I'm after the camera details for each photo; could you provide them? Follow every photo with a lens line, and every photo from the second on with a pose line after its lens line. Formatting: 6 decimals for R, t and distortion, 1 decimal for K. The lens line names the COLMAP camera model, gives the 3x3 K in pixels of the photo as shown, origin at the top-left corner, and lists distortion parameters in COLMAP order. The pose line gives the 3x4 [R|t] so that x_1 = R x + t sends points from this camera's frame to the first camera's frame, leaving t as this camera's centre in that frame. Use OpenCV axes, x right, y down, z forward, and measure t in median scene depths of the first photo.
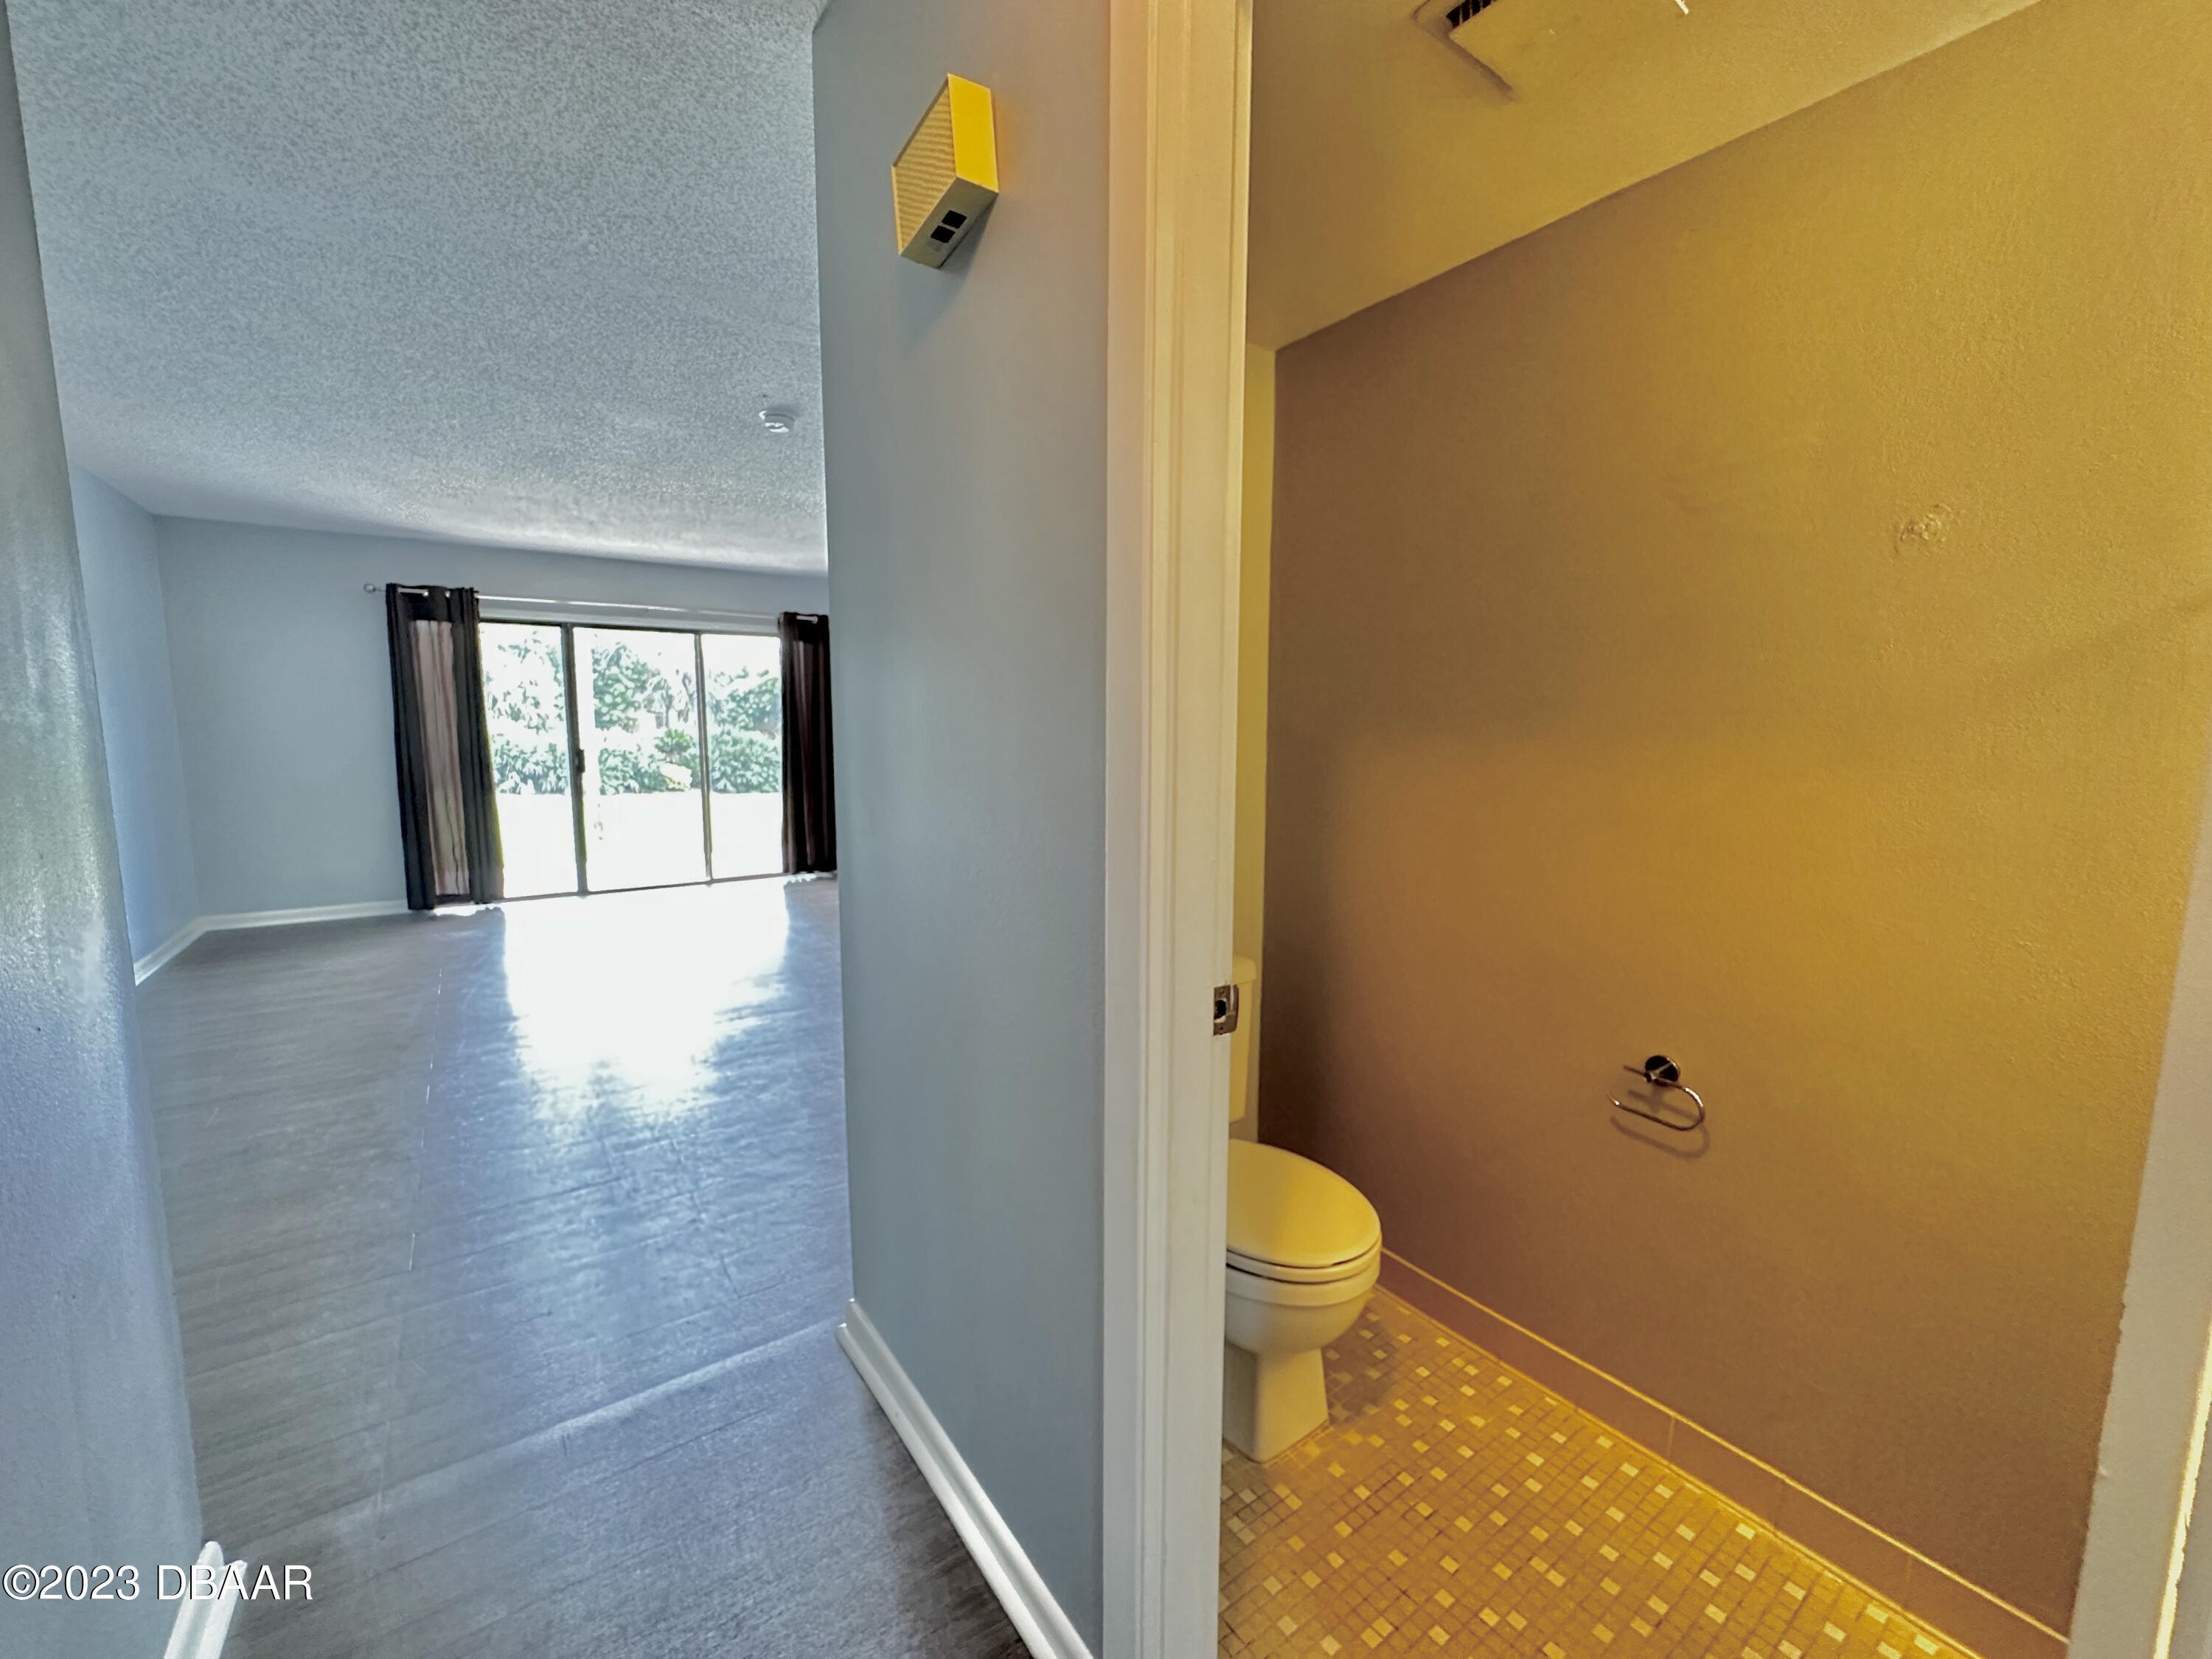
lens RADIAL K [[883.1, 0, 1107.0], [0, 883.1, 824.9], [0, 0, 1]] dist [-0.005895, 0.000968]
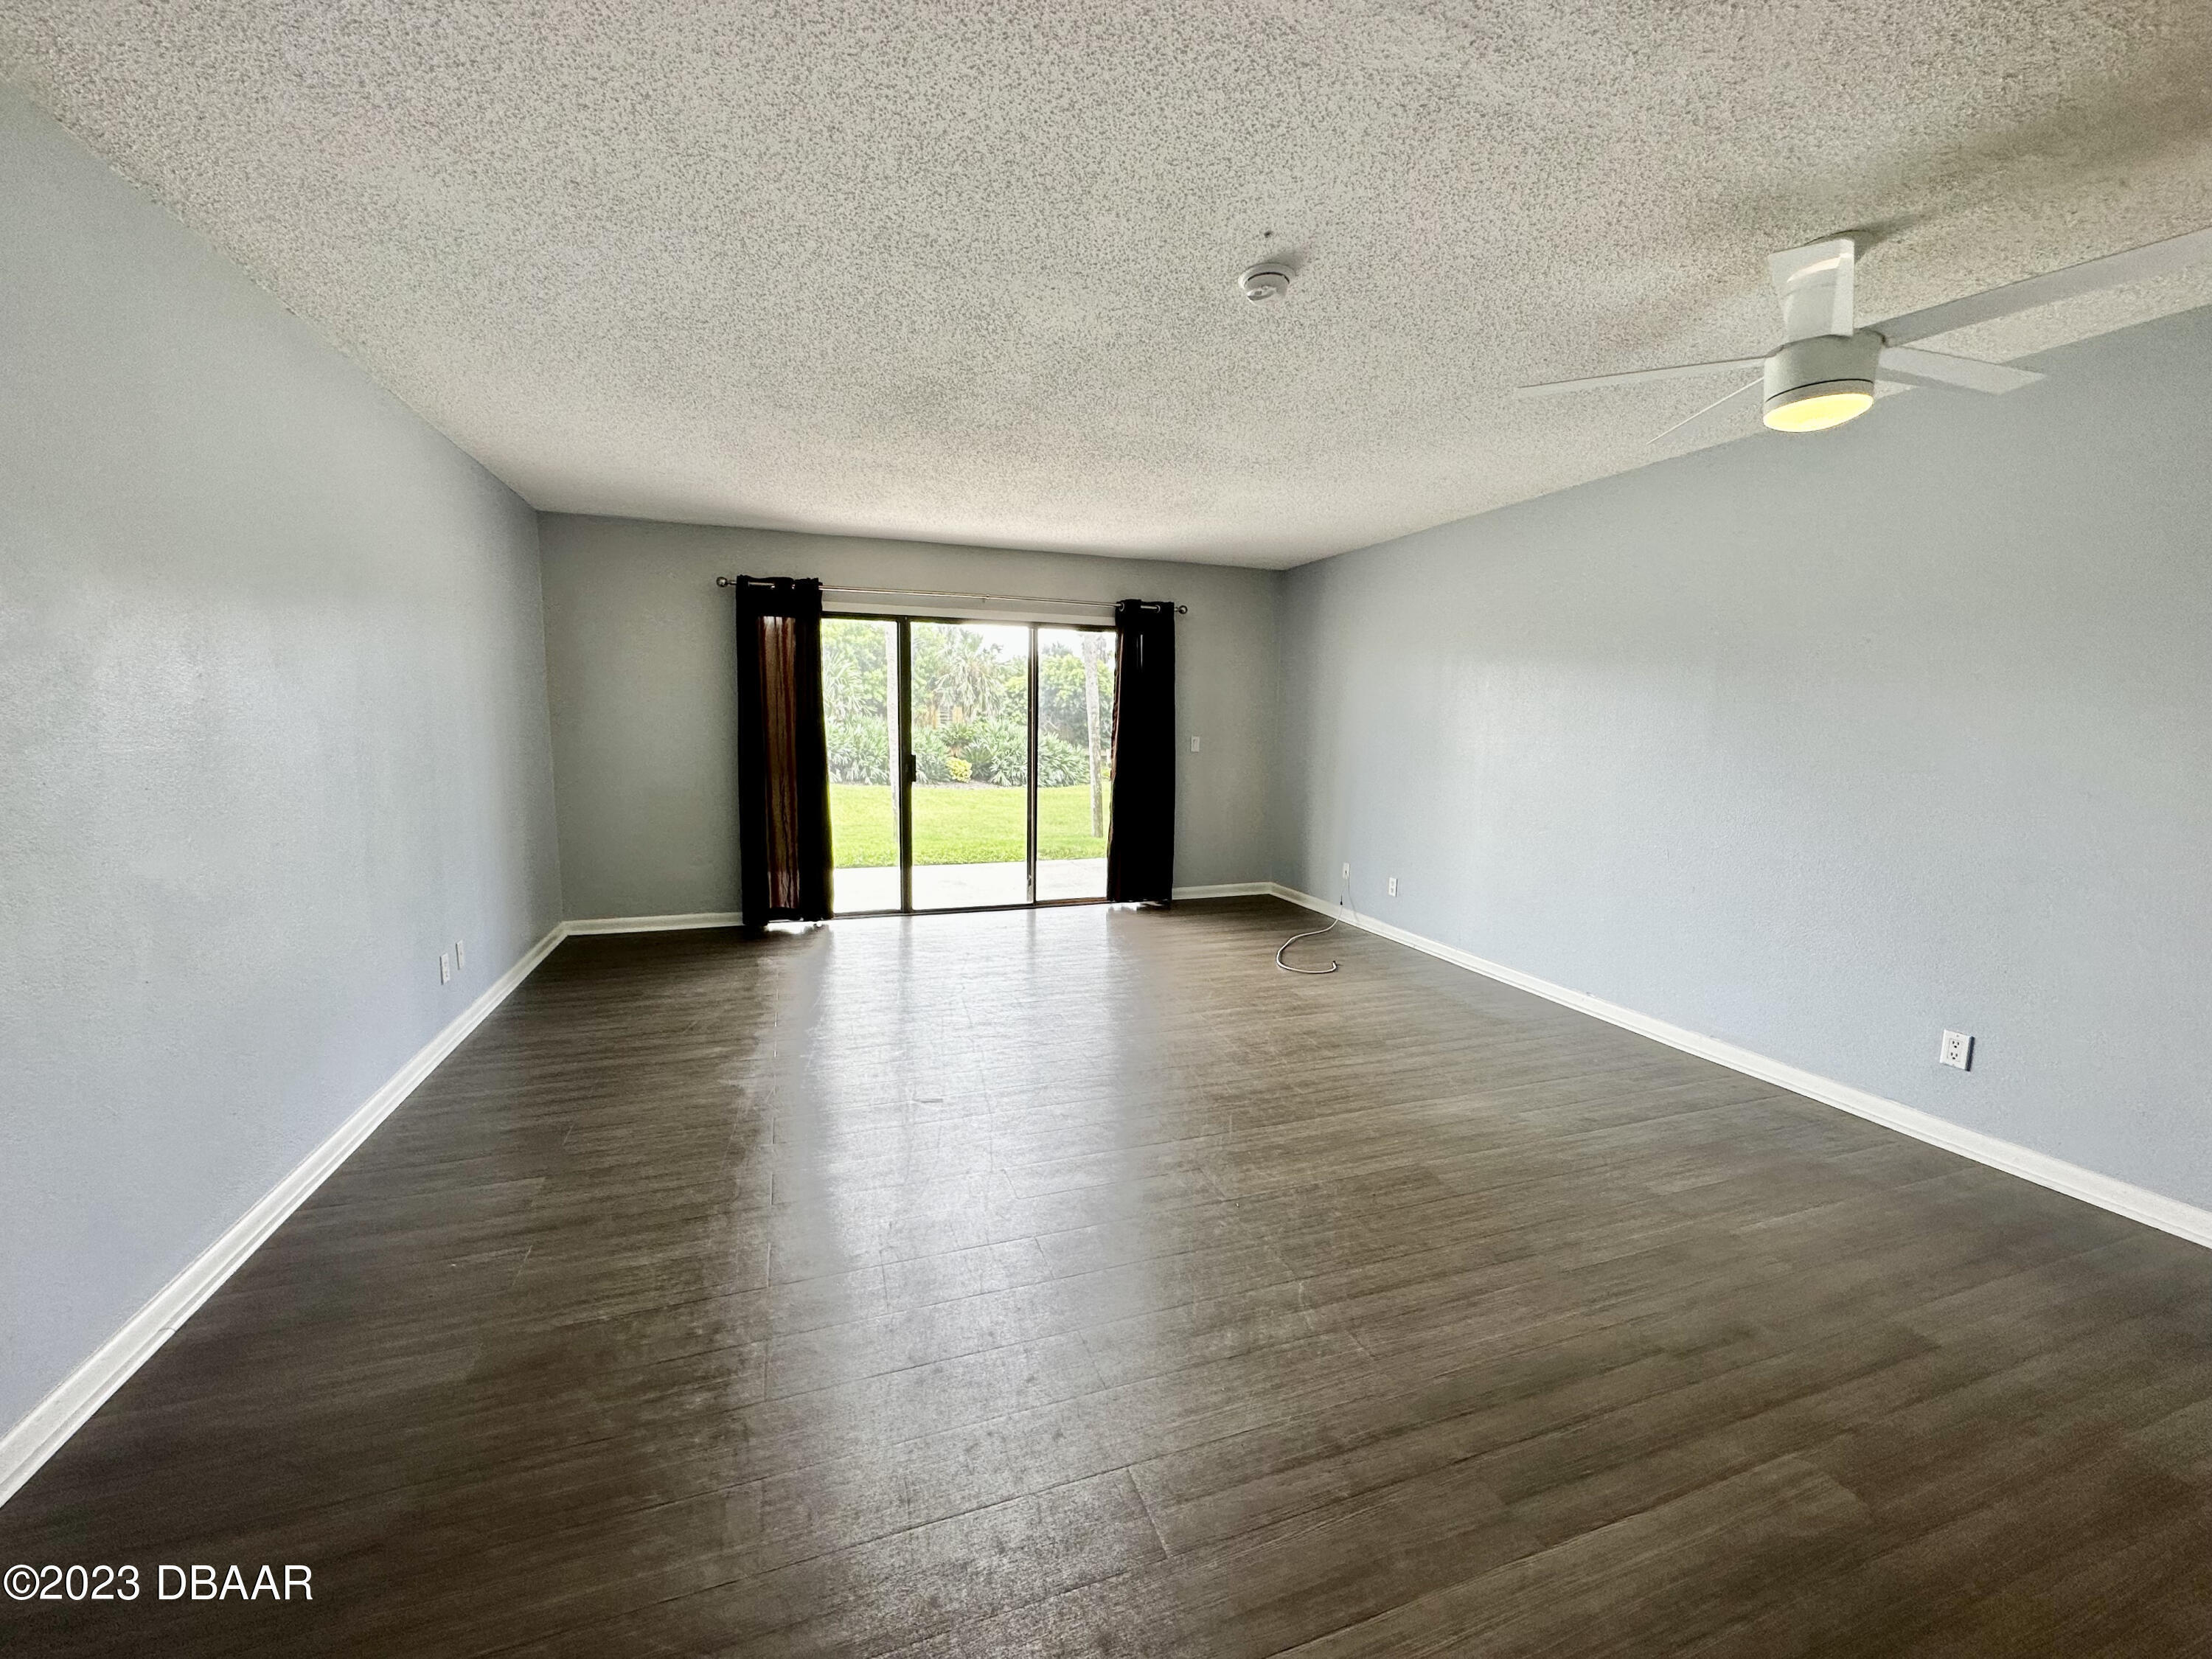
lens RADIAL K [[883.1, 0, 1112.1], [0, 883.1, 829.0], [0, 0, 1]] dist [-0.005895, 0.000968]
pose [[0.962623, 0.045372, -0.267017, -0.143761], [-0.043184, 0.998968, 0.014066, -0.030488], [0.267380, -0.002009, 0.963589, 0.168376]]
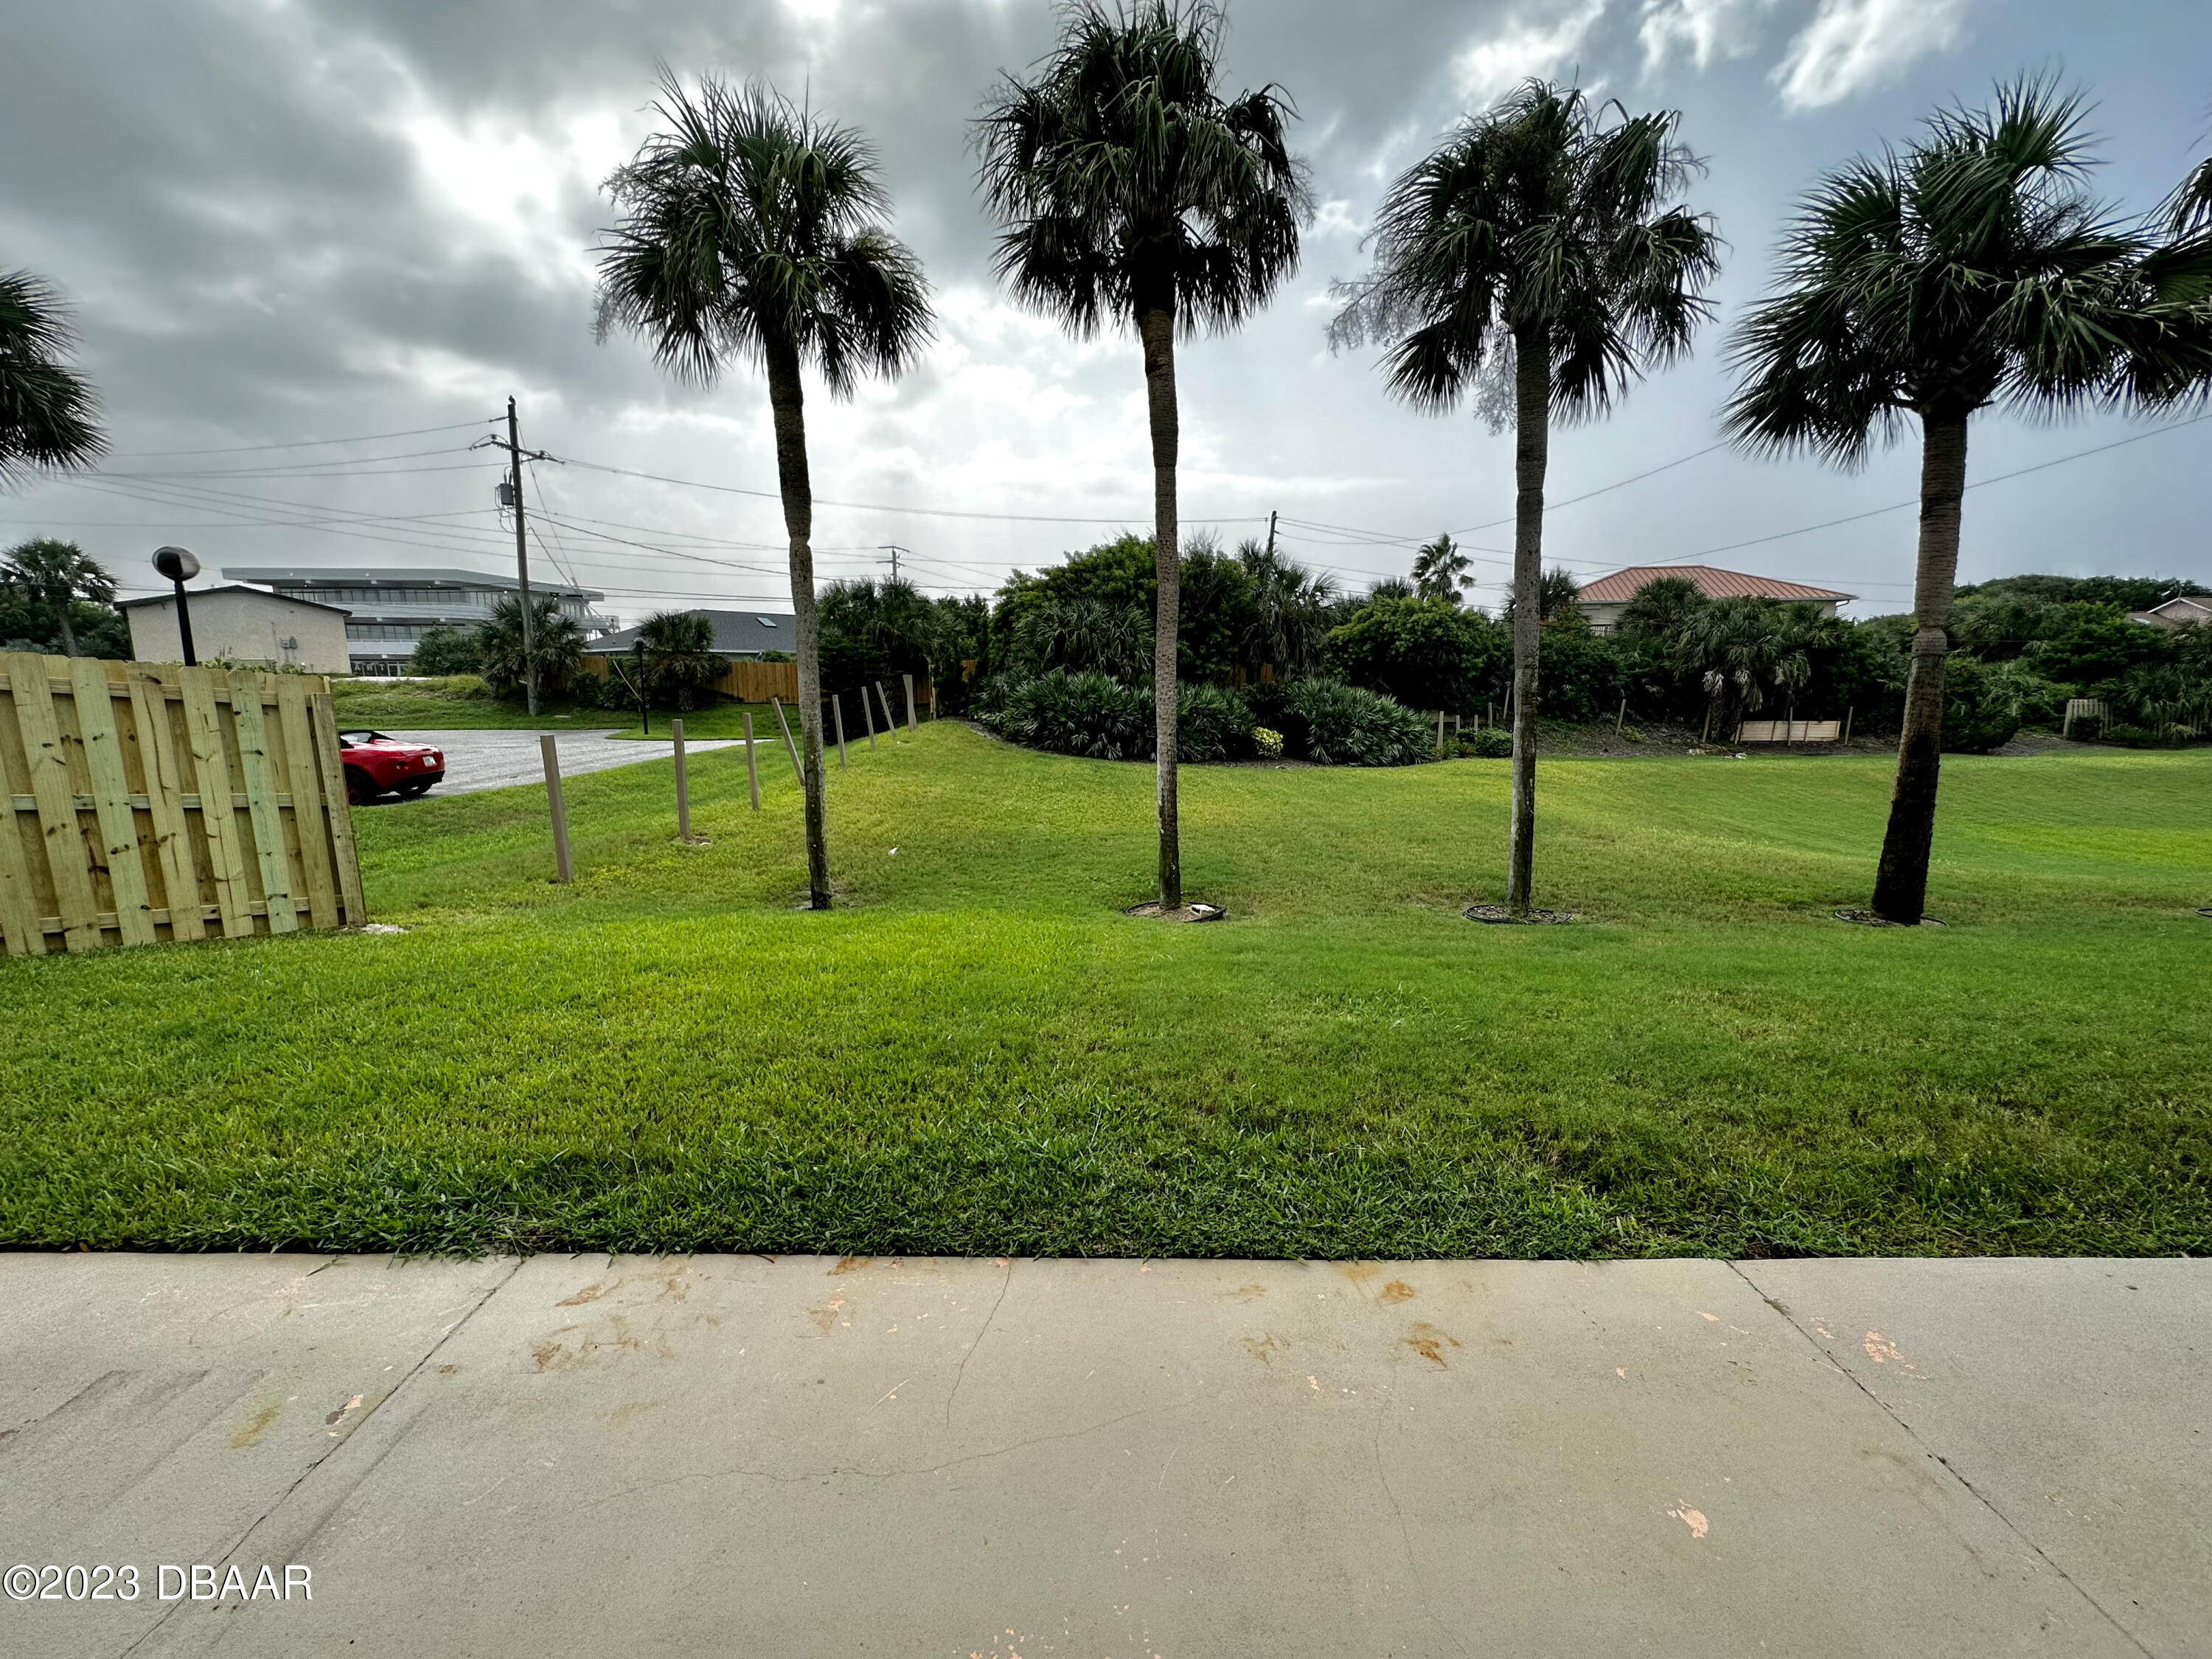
lens RADIAL K [[883.1, 0, 1118.3], [0, 883.1, 820.9], [0, 0, 1]] dist [-0.005895, 0.000968]
pose [[0.817805, 0.092582, -0.568000, -0.622954], [-0.064671, 0.995508, 0.069152, -0.147091], [0.571850, -0.019820, 0.820118, 1.184317]]
